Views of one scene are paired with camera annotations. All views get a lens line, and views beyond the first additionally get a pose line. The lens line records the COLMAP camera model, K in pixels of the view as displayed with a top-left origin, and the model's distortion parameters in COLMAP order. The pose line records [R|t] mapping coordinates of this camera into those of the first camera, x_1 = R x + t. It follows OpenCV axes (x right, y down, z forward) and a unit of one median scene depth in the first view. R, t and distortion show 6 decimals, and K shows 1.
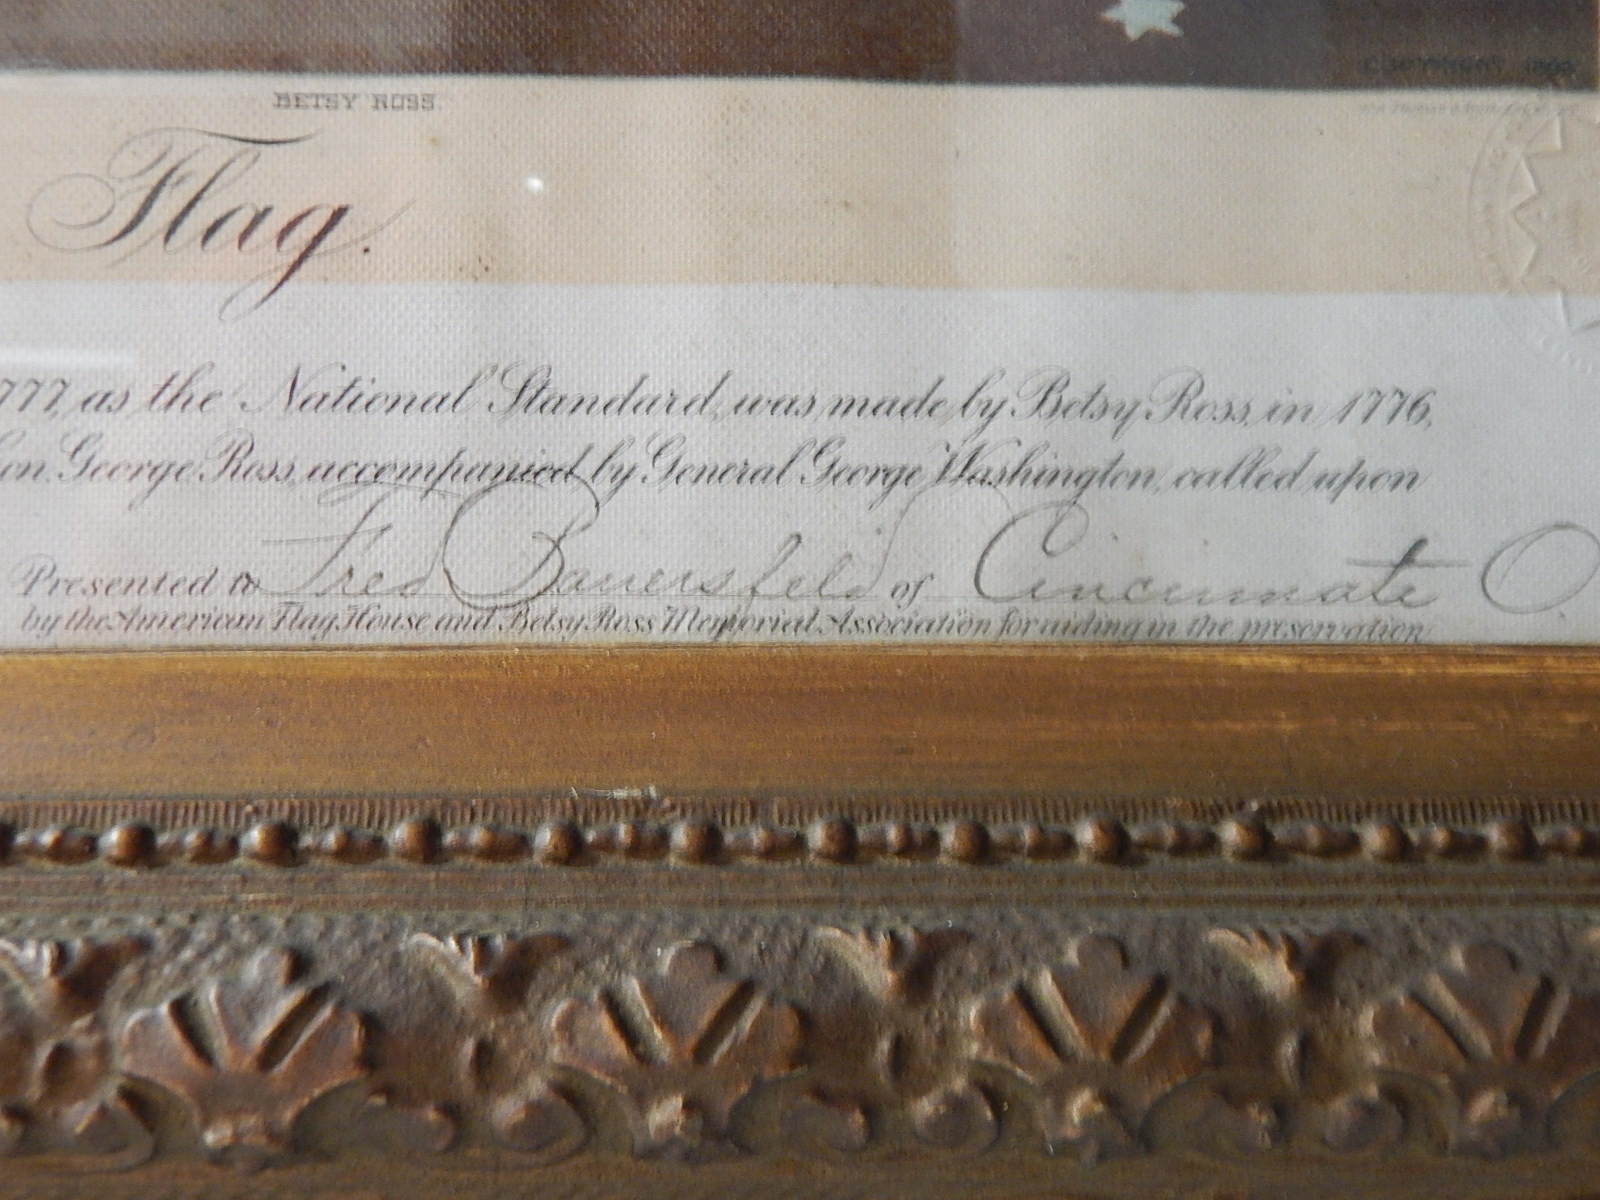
lens RADIAL K [[1637.5, 0, 791.9], [0, 1637.5, 609.2], [0, 0, 1]] dist [0.017331, 0.000000]
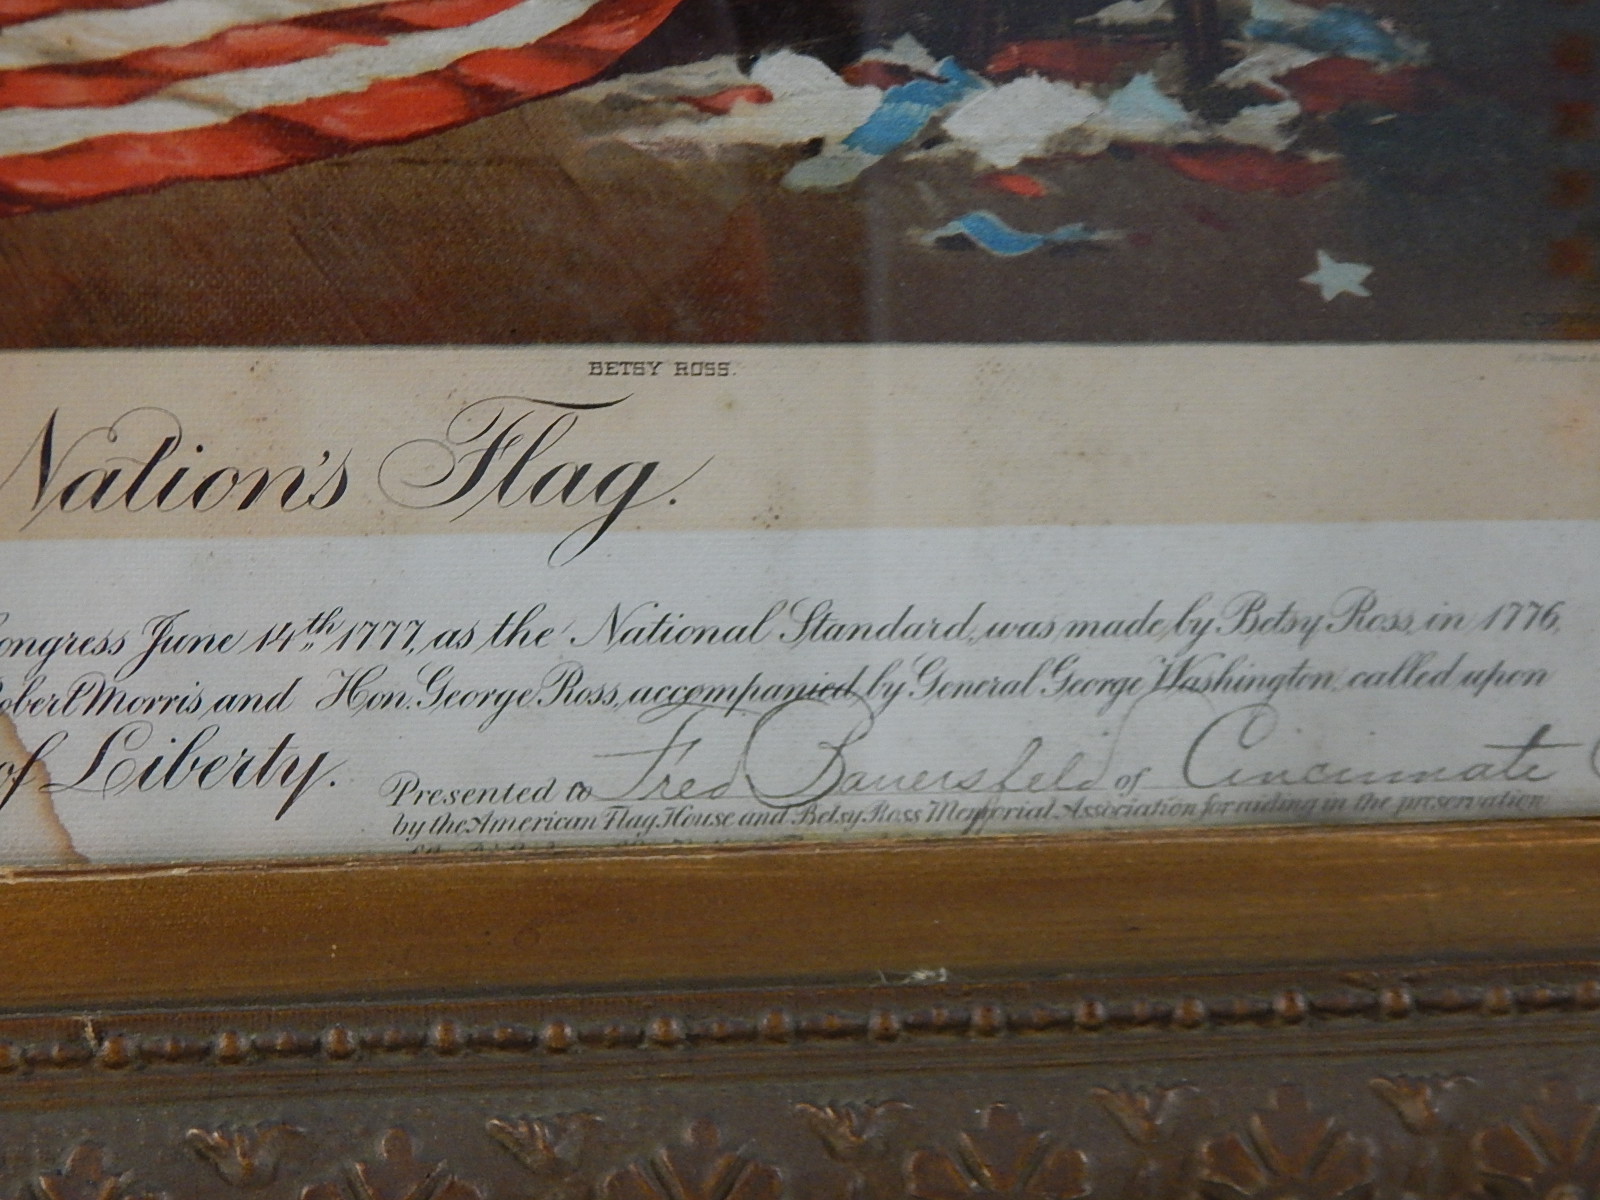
lens RADIAL K [[3239.6, 0, 785.1], [0, 3239.6, 601.6], [0, 0, 1]] dist [-0.037060, 0.000000]
pose [[0.994171, -0.015052, 0.106756, -0.428117], [-0.006693, 0.979679, 0.200459, -0.611134], [-0.107604, -0.200005, 0.973868, -1.246220]]
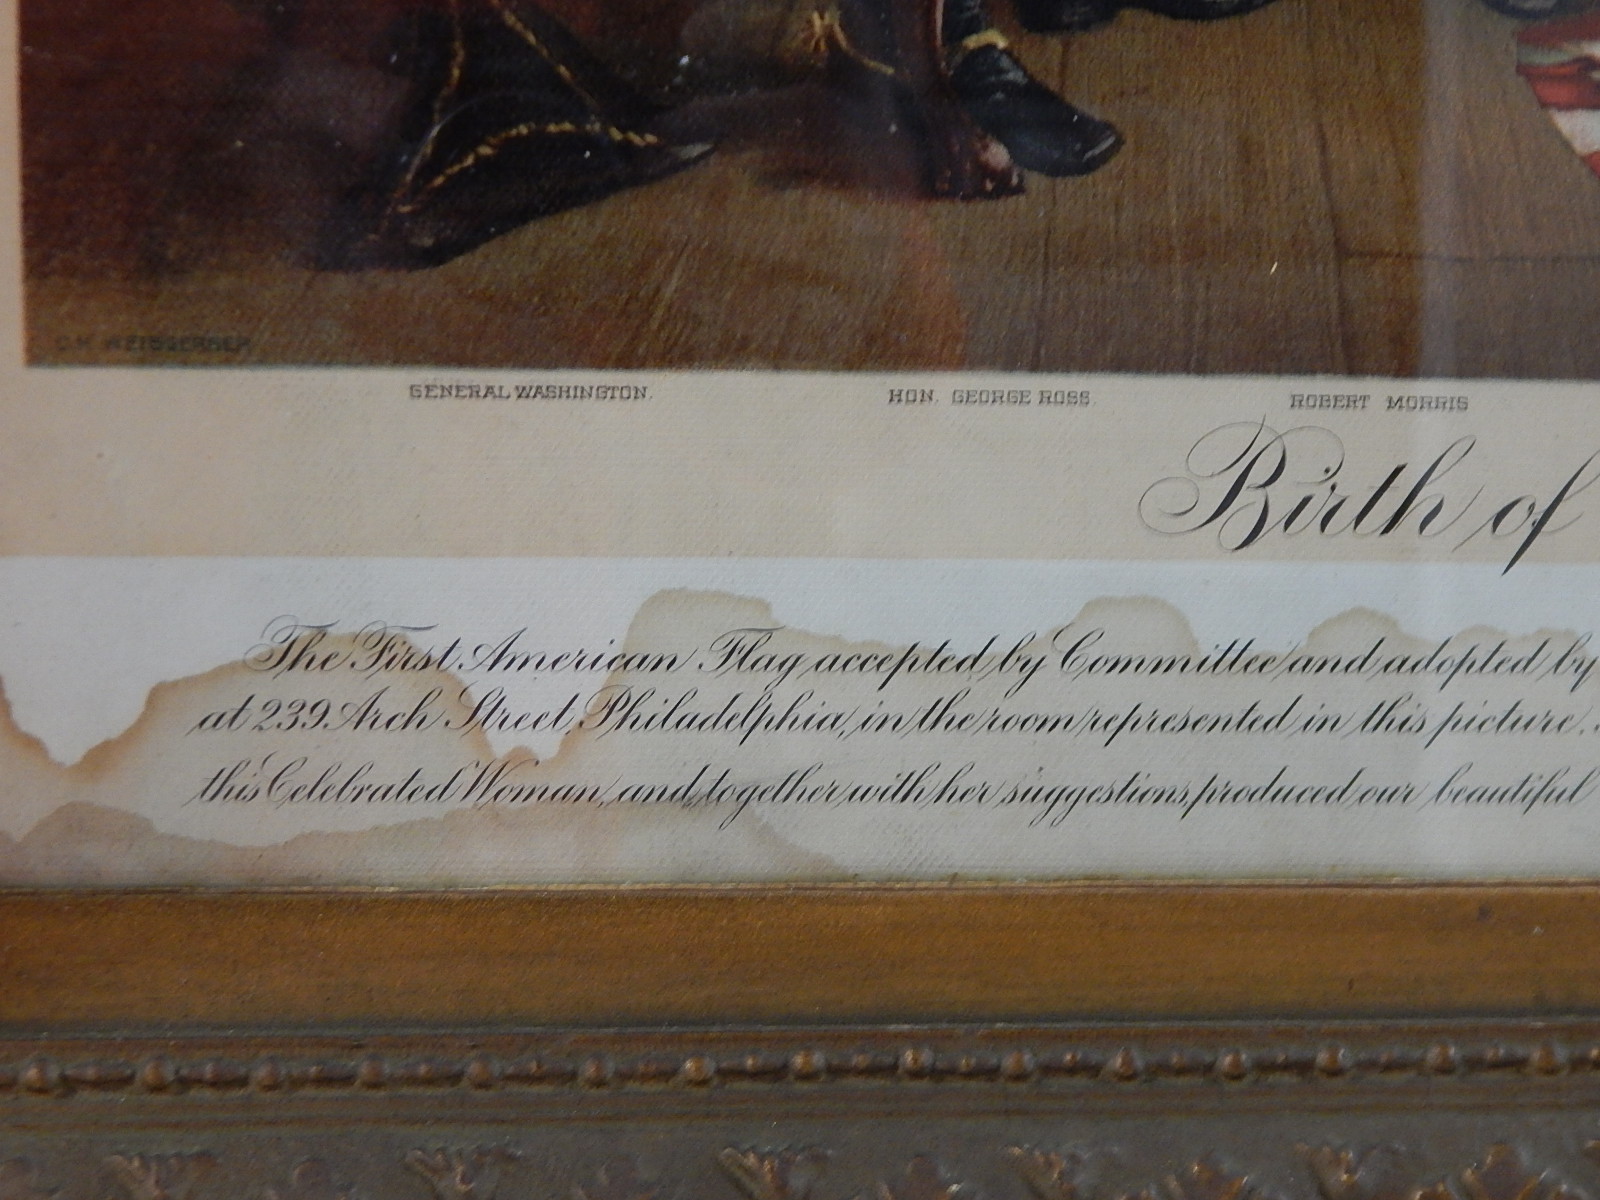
lens RADIAL K [[3239.6, 0, 818.5], [0, 3239.6, 503.2], [0, 0, 1]] dist [-0.037060, 0.000000]
pose [[0.998118, 0.013488, 0.059813, -1.666786], [-0.023082, 0.986400, 0.162735, -0.611196], [-0.056805, -0.163809, 0.984855, -1.274928]]
